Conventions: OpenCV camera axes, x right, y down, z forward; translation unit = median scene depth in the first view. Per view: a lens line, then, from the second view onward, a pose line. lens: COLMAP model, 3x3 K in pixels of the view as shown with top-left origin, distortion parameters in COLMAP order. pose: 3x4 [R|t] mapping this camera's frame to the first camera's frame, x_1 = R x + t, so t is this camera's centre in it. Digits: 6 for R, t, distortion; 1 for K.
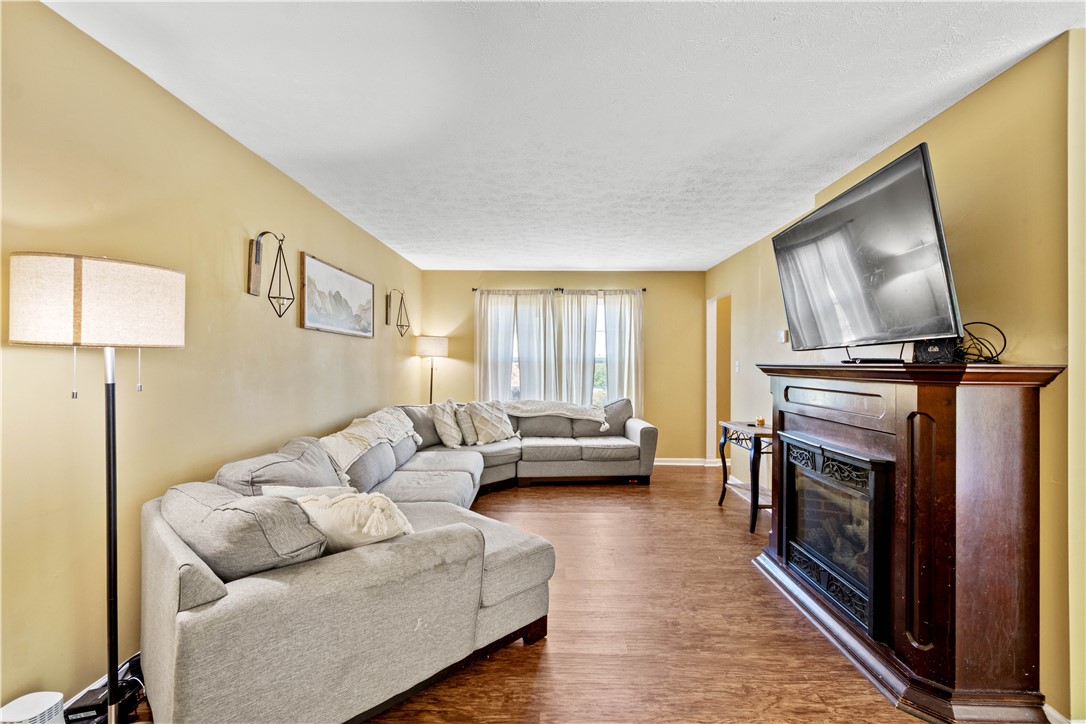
lens RADIAL K [[476.9, 0, 544.0], [0, 476.9, 361.1], [0, 0, 1]] dist [0.011593, -0.002264]
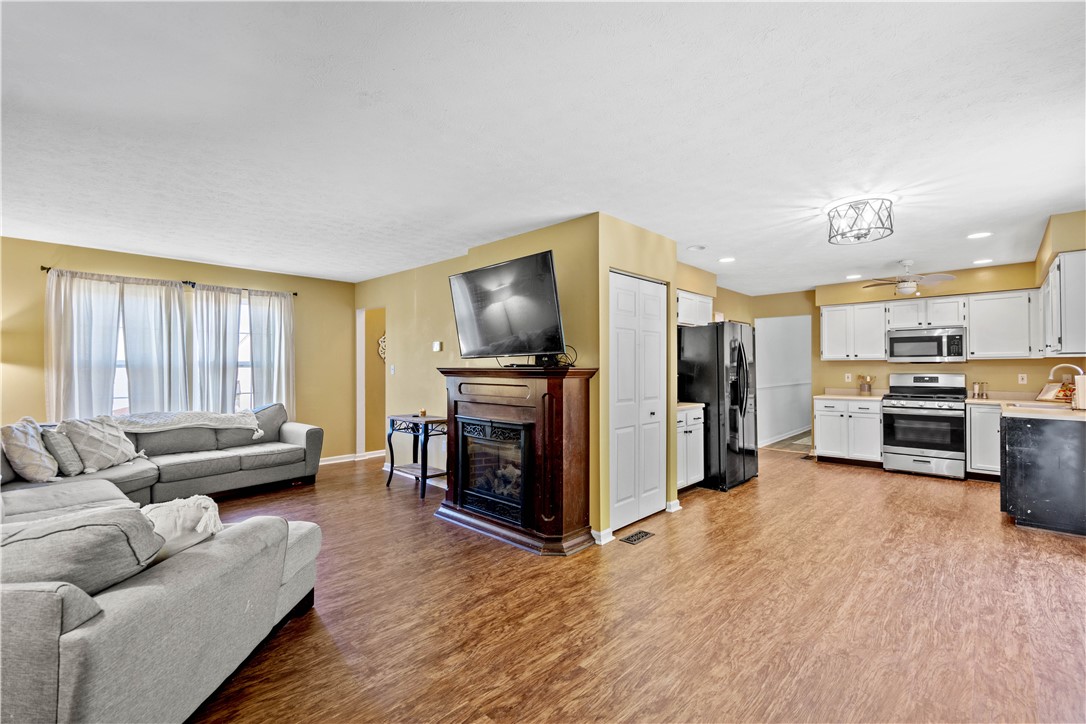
lens RADIAL K [[476.9, 0, 548.9], [0, 476.9, 361.3], [0, 0, 1]] dist [0.011593, -0.002264]
pose [[0.673803, 0.004763, 0.738896, -0.401446], [0.000244, 0.999978, -0.006668, -0.003576], [-0.738911, 0.004673, 0.673787, -0.168589]]
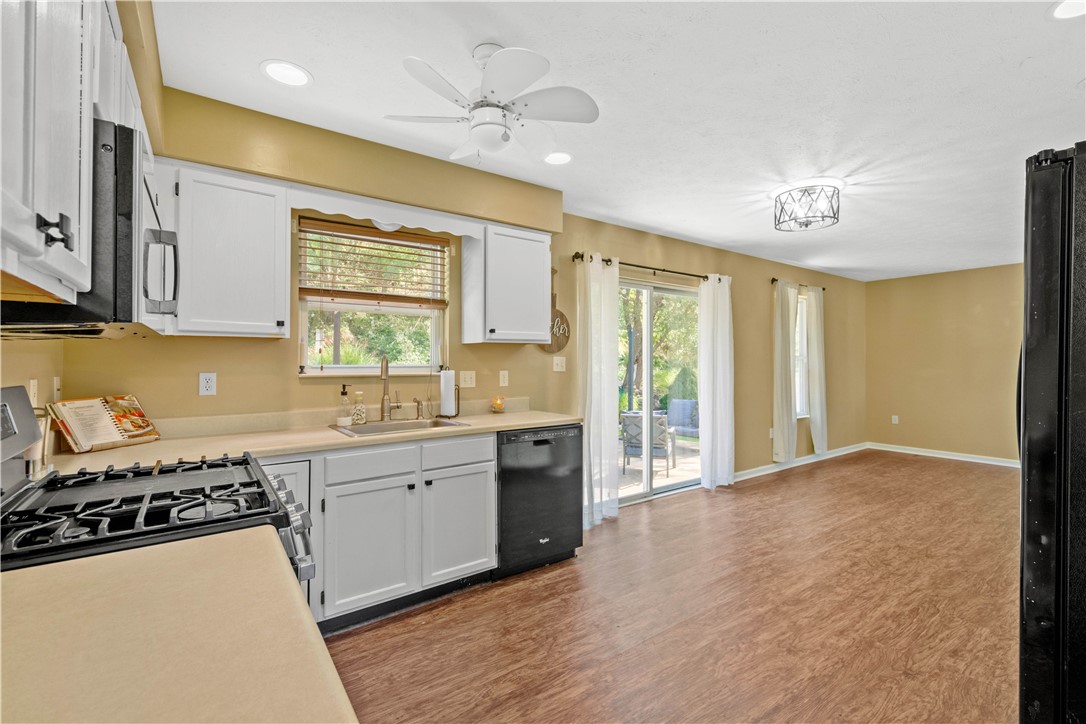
lens RADIAL K [[476.9, 0, 550.2], [0, 476.9, 357.2], [0, 0, 1]] dist [0.011593, -0.002264]
pose [[-0.798667, -0.012188, -0.601649, 1.303953], [-0.002933, 0.999862, -0.016362, 0.010288], [0.601766, -0.011303, -0.798593, 0.344874]]
